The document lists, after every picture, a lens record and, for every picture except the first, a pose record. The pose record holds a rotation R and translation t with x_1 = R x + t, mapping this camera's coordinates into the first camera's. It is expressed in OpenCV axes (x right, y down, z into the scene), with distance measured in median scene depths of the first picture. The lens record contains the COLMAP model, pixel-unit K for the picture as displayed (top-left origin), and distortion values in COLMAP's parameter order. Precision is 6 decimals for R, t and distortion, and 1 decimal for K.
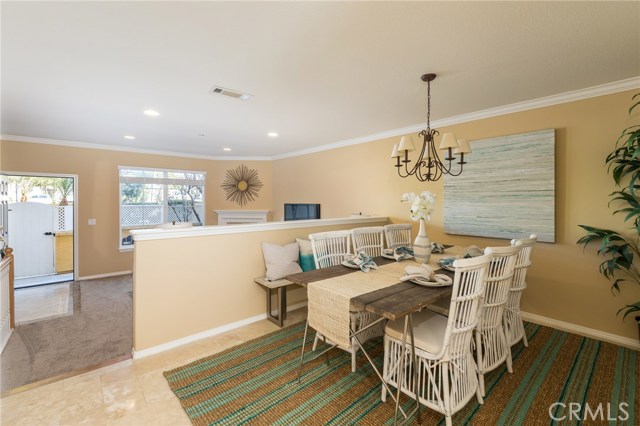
lens RADIAL K [[281.1, 0, 326.0], [0, 281.1, 200.6], [0, 0, 1]] dist [0.003611, 0.000334]
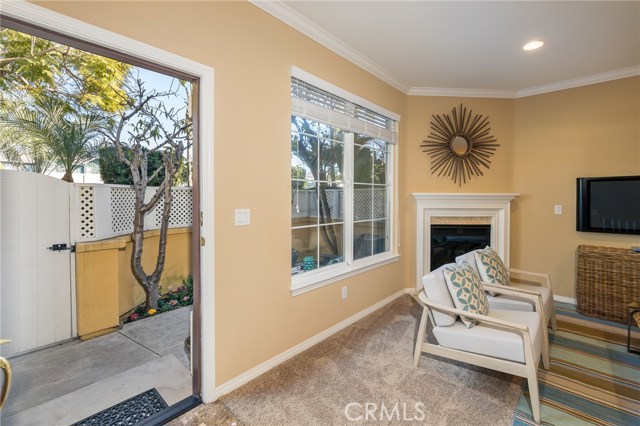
lens RADIAL K [[281.1, 0, 326.8], [0, 281.1, 198.4], [0, 0, 1]] dist [0.003611, 0.000334]
pose [[0.995155, -0.001567, 0.098304, -0.592552], [0.000546, 0.999946, 0.010412, 0.037817], [-0.098315, -0.010308, 0.995102, 0.510361]]
